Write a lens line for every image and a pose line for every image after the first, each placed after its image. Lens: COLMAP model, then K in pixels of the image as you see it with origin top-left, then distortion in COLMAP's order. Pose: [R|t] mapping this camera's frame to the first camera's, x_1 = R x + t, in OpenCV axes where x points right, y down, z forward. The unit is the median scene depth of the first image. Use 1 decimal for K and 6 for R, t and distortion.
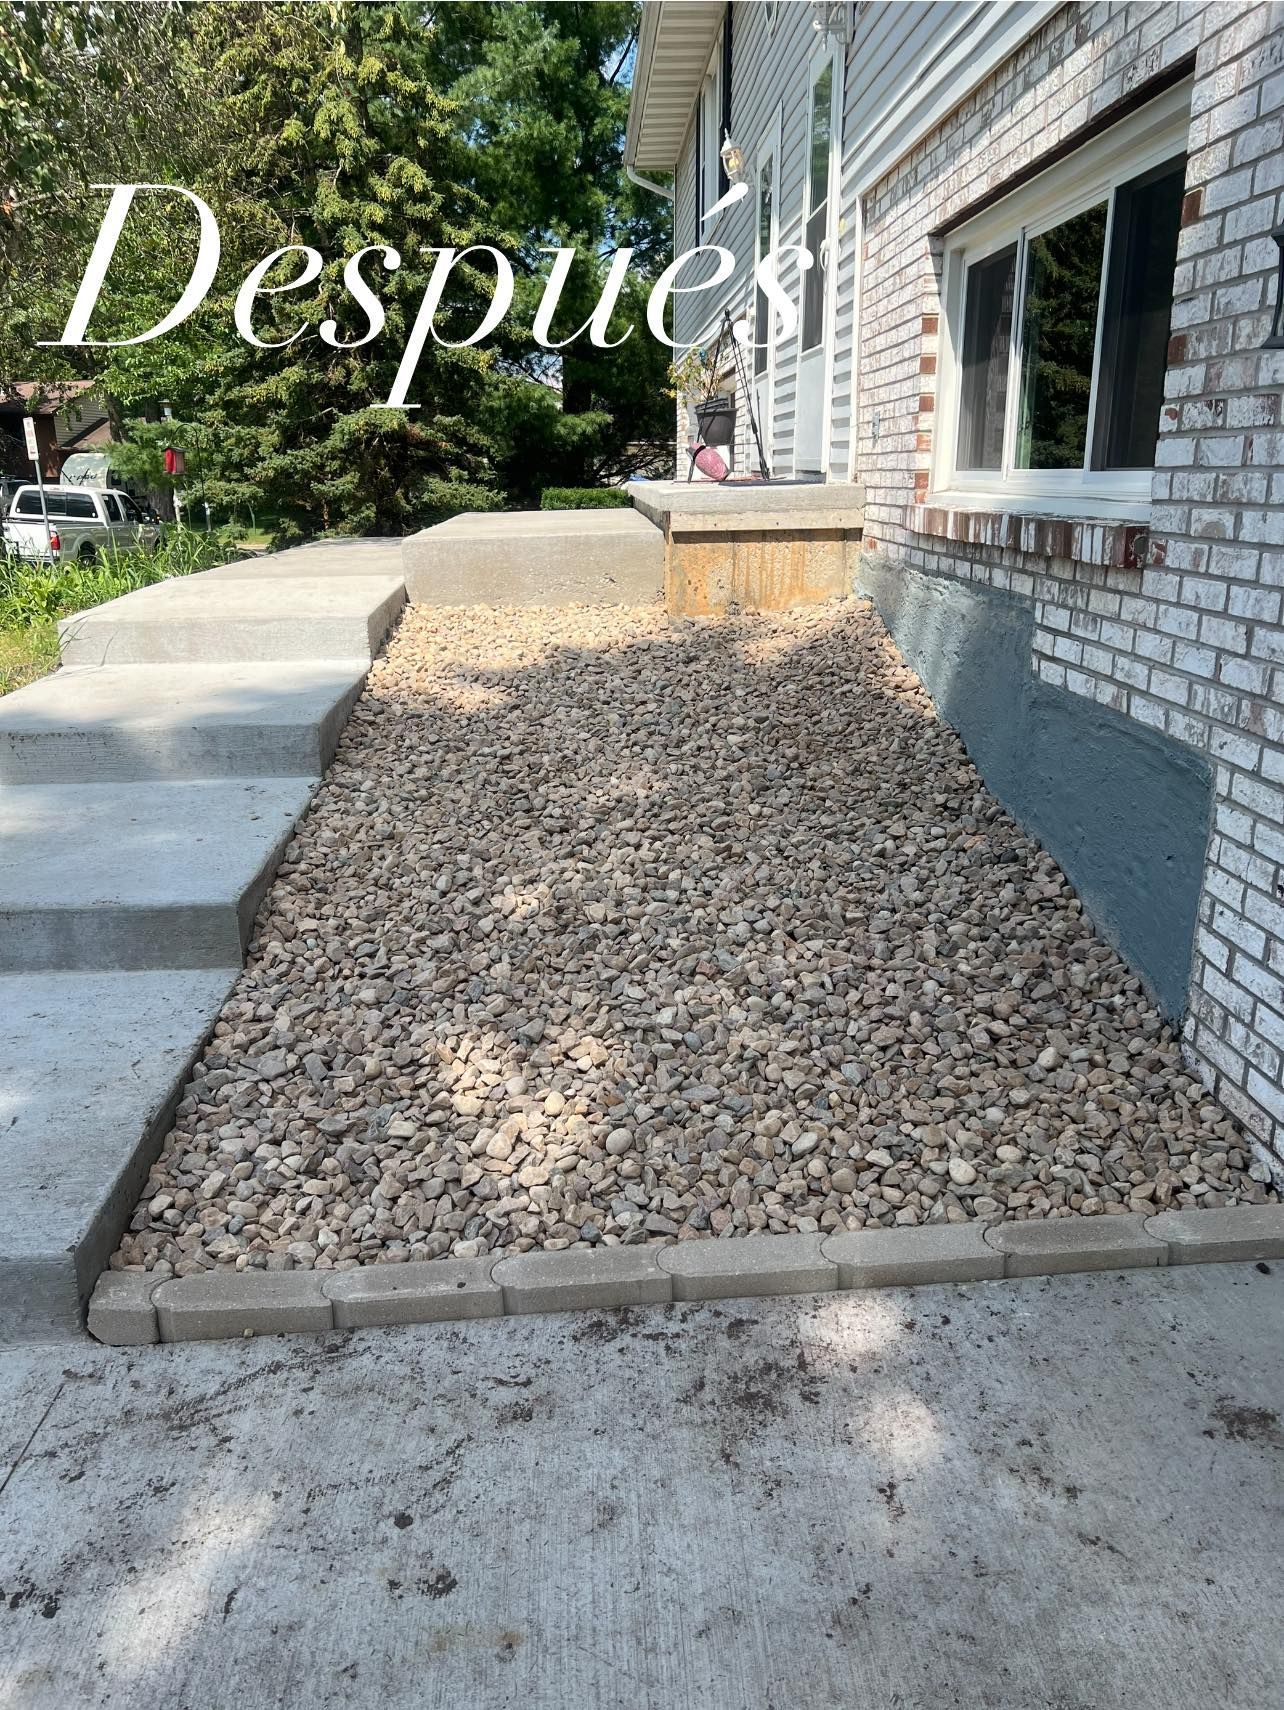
lens RADIAL K [[1225.9, 0, 646.8], [0, 1225.9, 827.7], [0, 0, 1]] dist [0.051678, -0.061131]
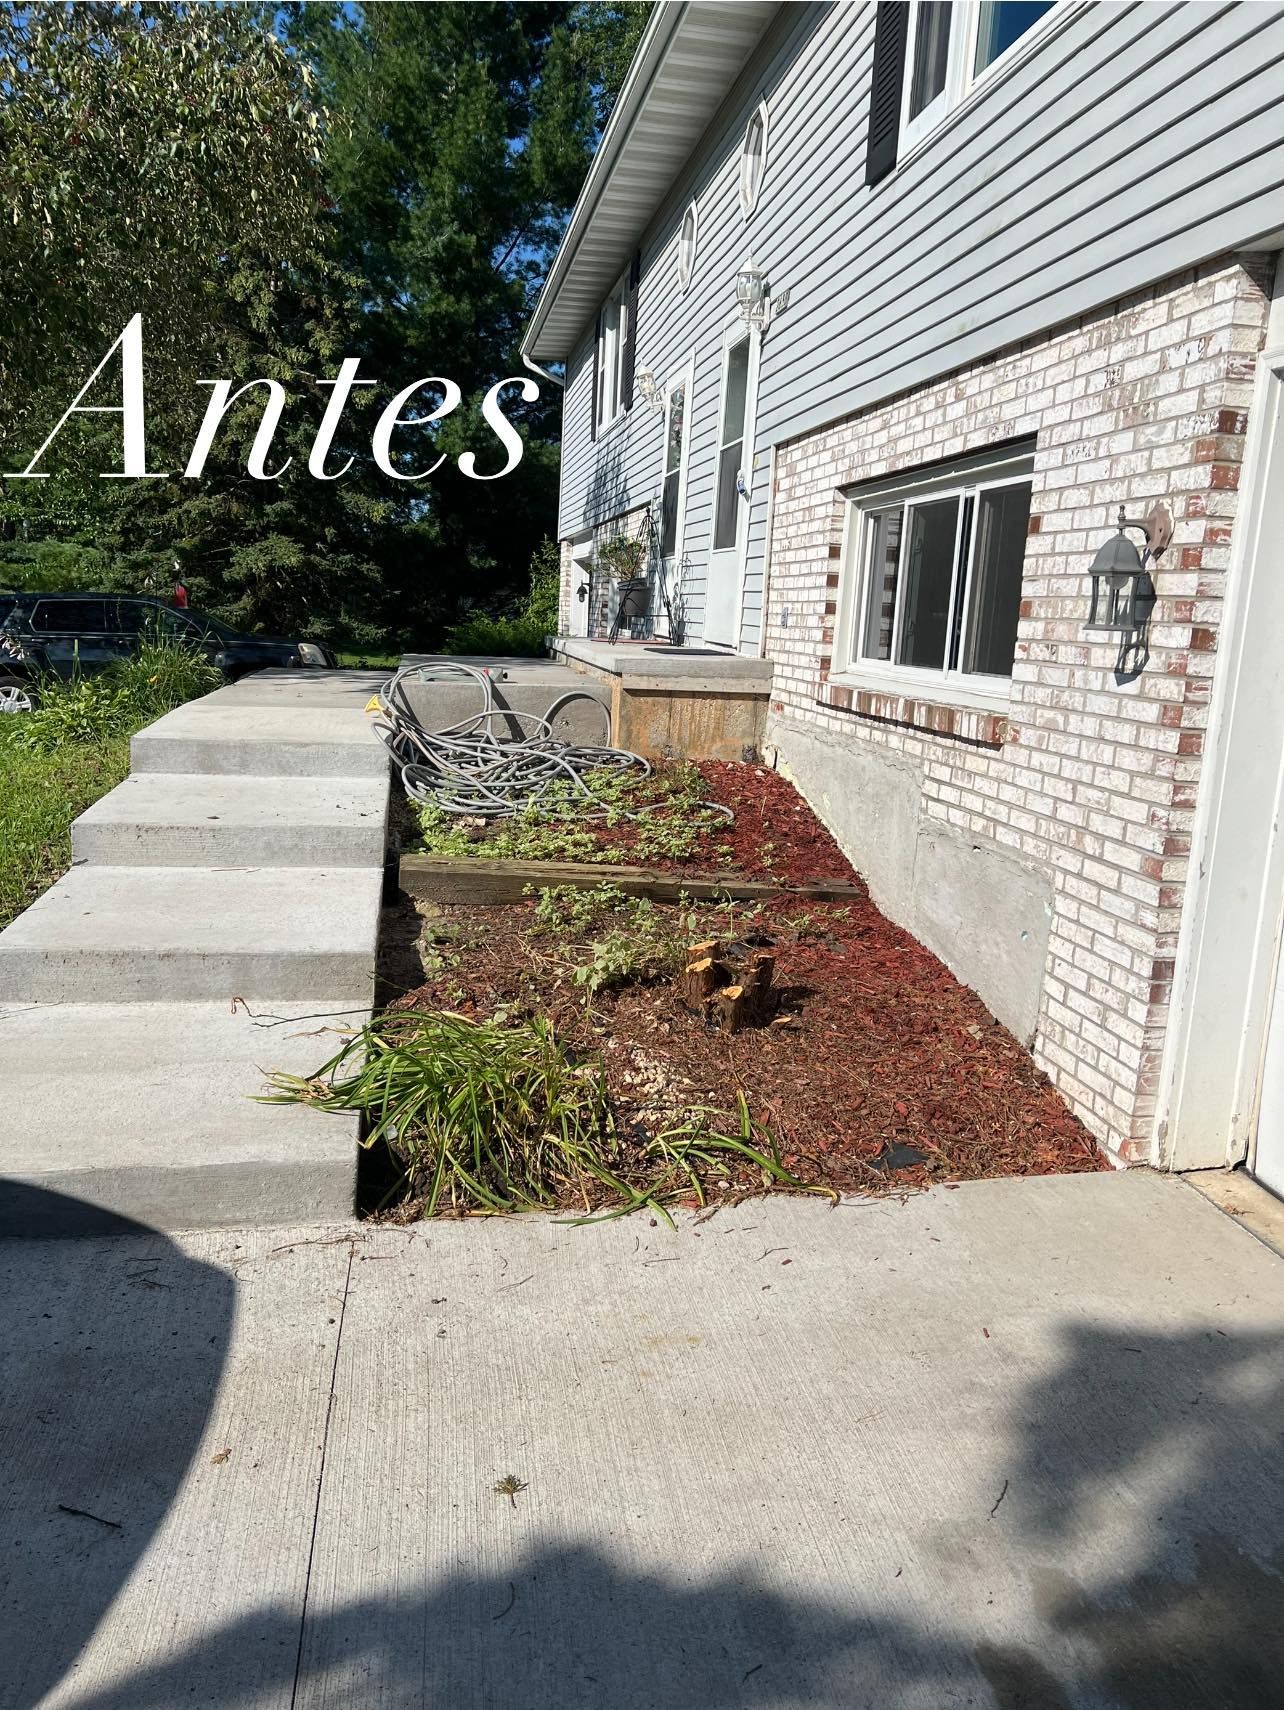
lens RADIAL K [[1225.9, 0, 646.8], [0, 1225.9, 827.7], [0, 0, 1]] dist [0.051678, -0.061131]
pose [[0.989149, 0.038722, 0.141721, -0.260985], [-0.023274, 0.993761, -0.109078, 0.073677], [-0.145060, 0.104596, 0.983879, -0.445862]]
